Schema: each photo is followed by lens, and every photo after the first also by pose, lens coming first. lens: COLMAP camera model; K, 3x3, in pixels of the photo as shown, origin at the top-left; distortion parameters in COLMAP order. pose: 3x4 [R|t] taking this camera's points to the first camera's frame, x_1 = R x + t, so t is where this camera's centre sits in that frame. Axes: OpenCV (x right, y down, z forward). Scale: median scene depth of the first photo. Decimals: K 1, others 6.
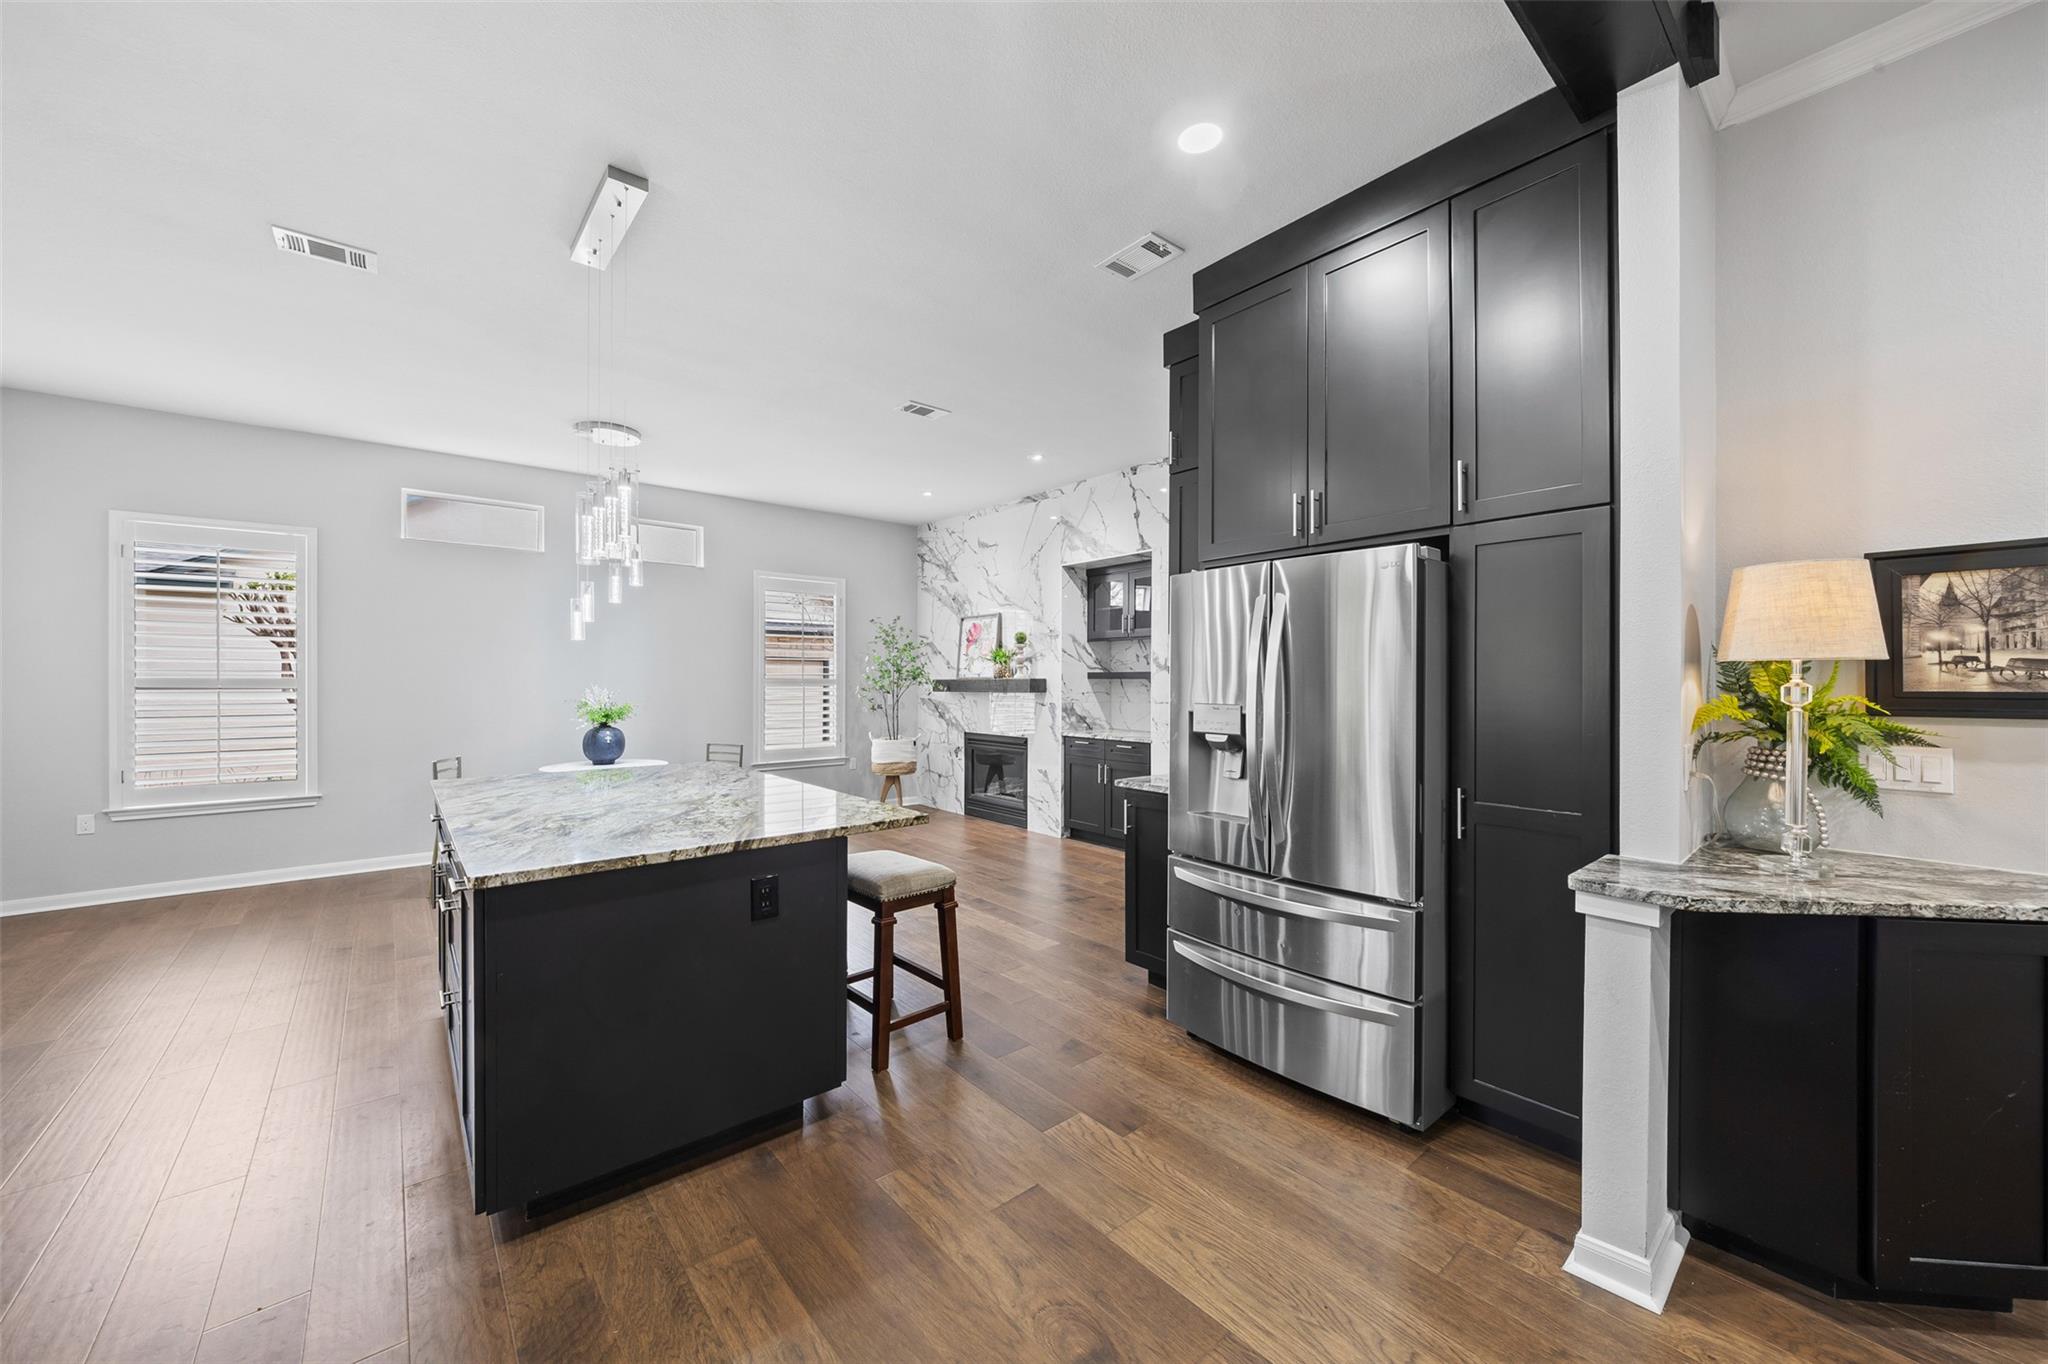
lens RADIAL K [[758.0, 0, 1024.6], [0, 758.0, 683.2], [0, 0, 1]] dist [-0.002143, 0.000486]
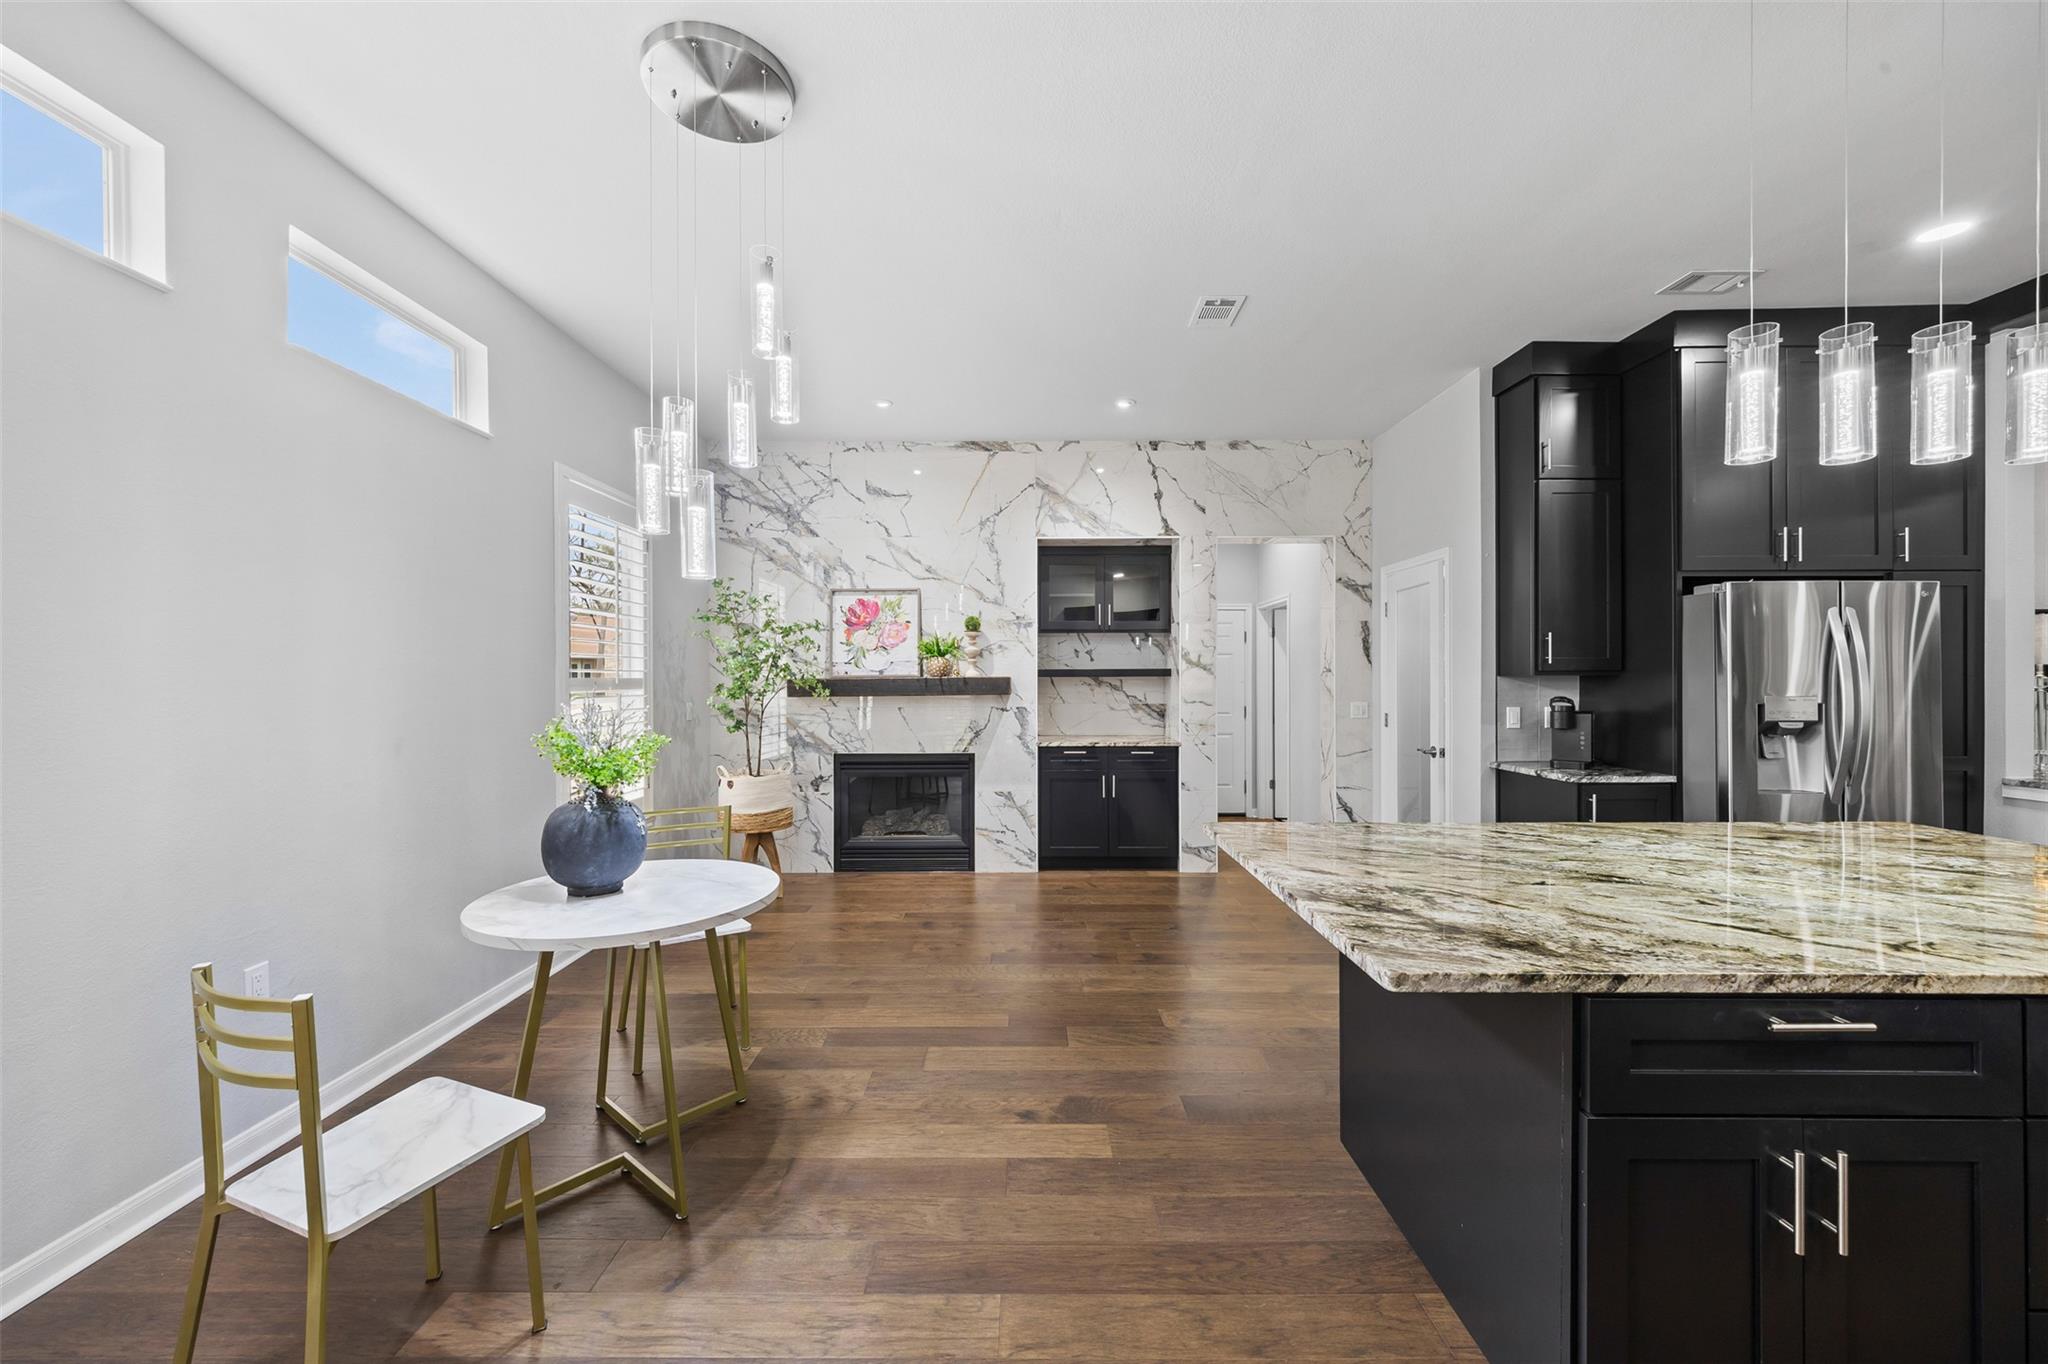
lens RADIAL K [[758.0, 0, 1019.4], [0, 758.0, 685.1], [0, 0, 1]] dist [-0.002143, 0.000486]
pose [[0.644416, -0.008674, 0.764626, -0.645636], [0.007337, 0.999960, 0.005160, -0.001305], [-0.764640, 0.002285, 0.644454, 0.537148]]
